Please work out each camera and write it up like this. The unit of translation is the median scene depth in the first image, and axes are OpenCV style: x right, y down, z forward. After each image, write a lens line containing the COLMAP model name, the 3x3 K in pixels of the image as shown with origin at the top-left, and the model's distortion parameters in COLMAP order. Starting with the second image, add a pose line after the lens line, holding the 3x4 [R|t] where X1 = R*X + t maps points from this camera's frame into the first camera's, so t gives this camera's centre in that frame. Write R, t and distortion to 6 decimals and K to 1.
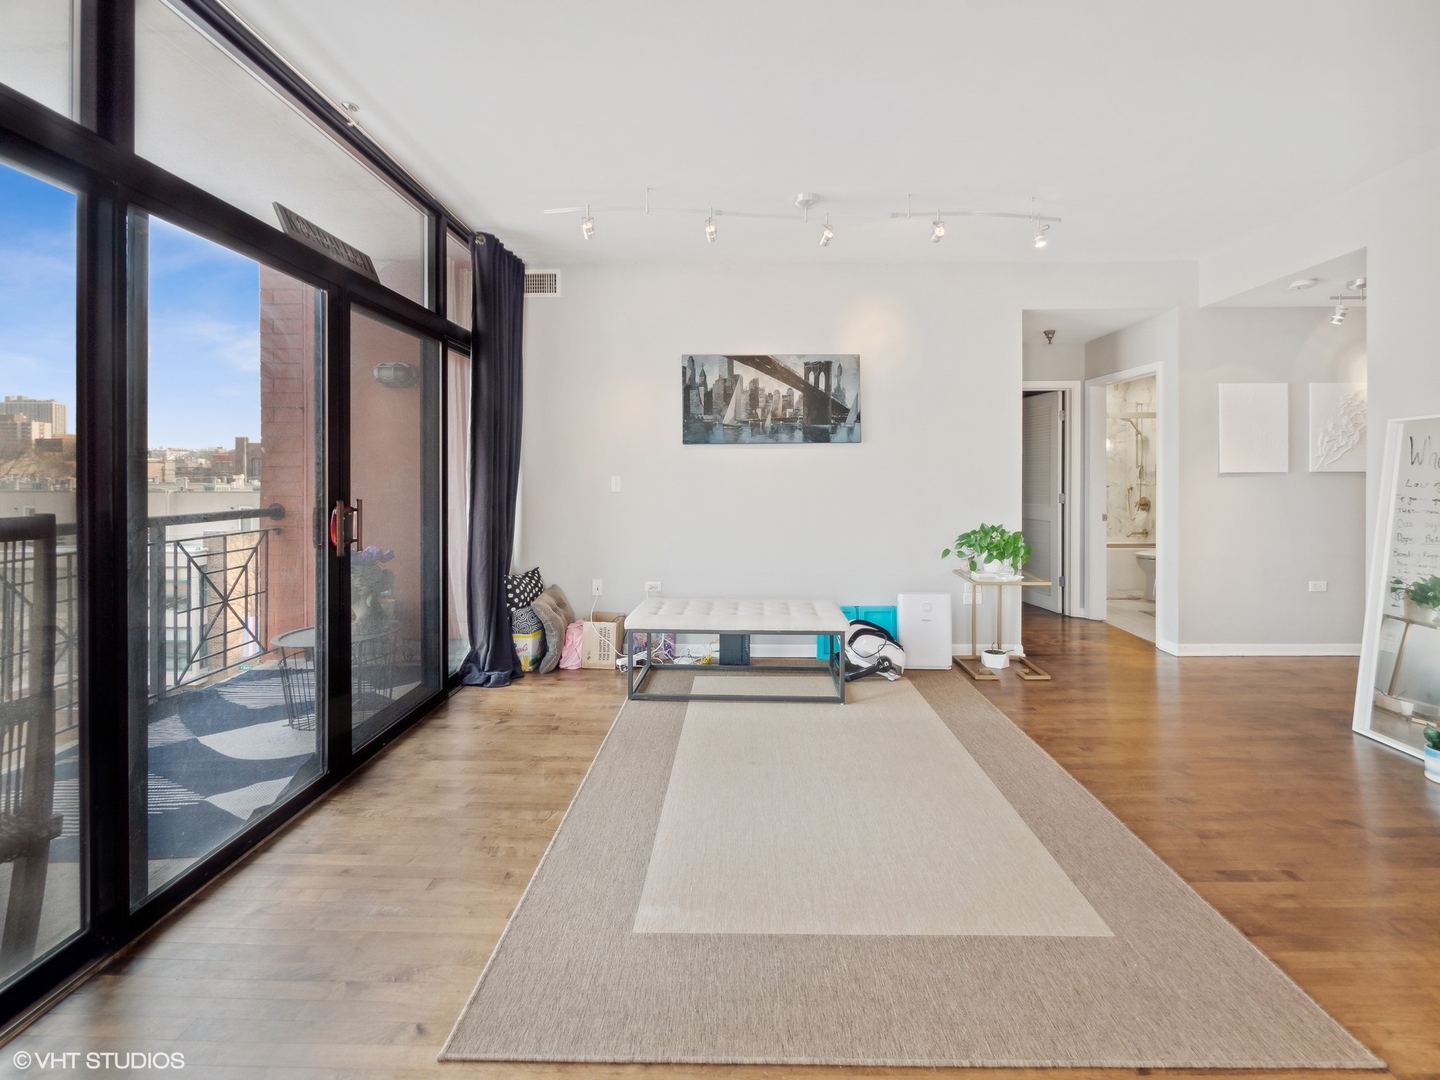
lens RADIAL K [[643.0, 0, 731.9], [0, 643.0, 472.3], [0, 0, 1]] dist [-0.003957, 0.000302]
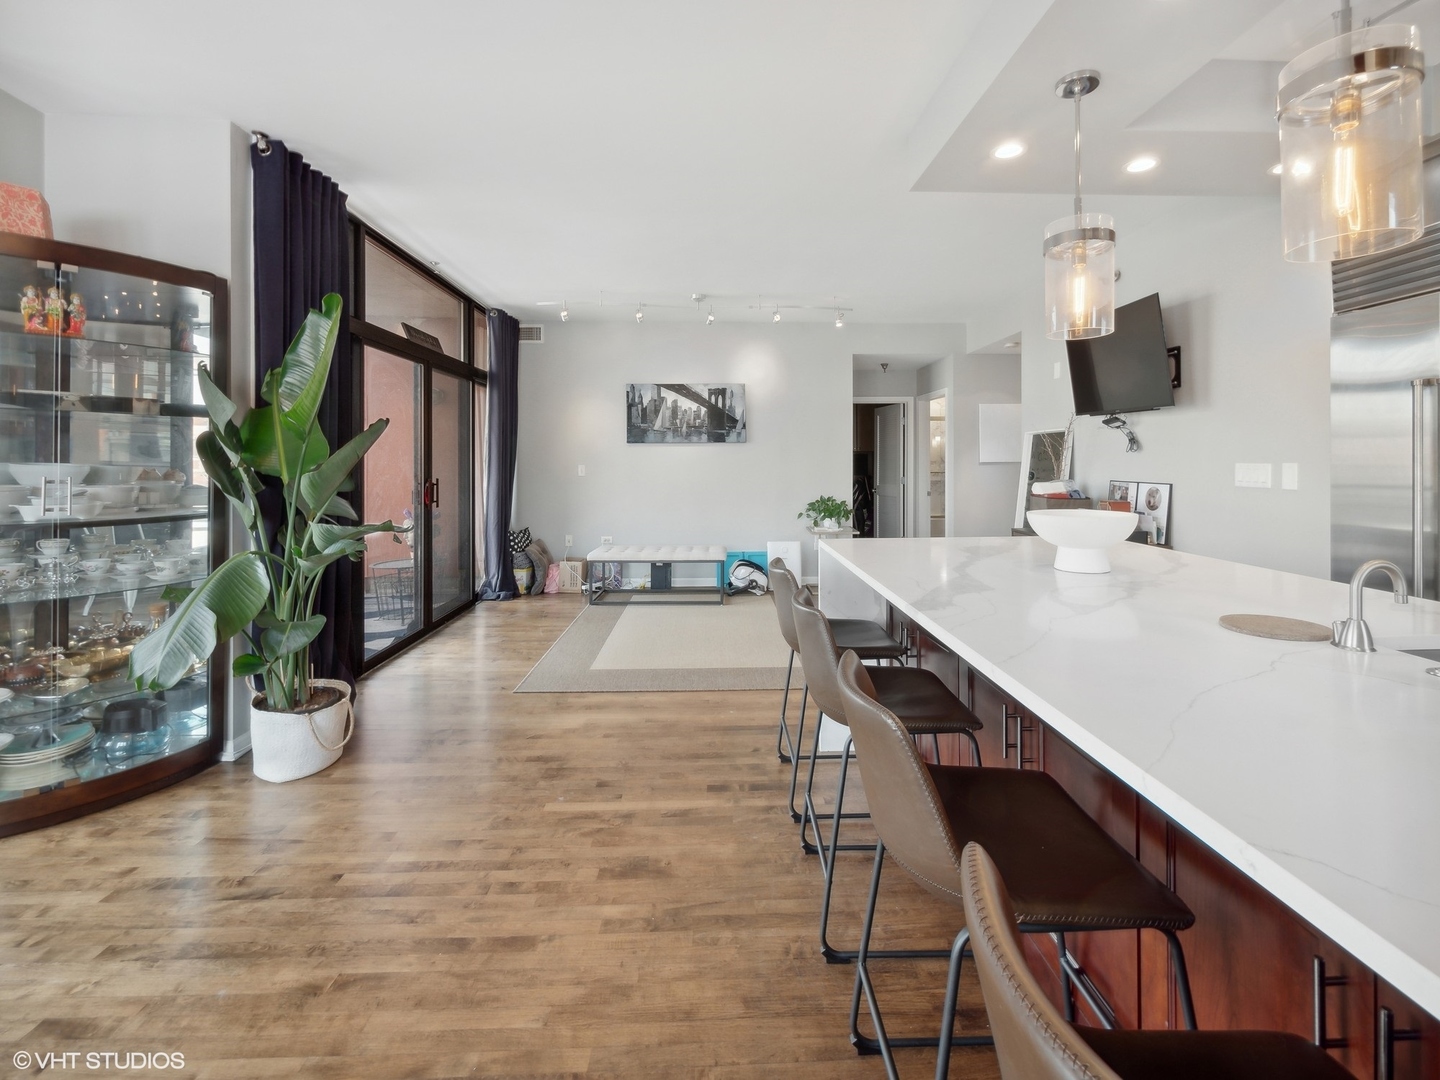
lens RADIAL K [[658.9, 0, 719.3], [0, 658.9, 456.7], [0, 0, 1]] dist [-0.000426, 0.000099]
pose [[0.999595, -0.001001, 0.028447, 0.098103], [0.001147, 0.999986, -0.005128, -0.005221], [-0.028442, 0.005159, 0.999582, -0.550399]]
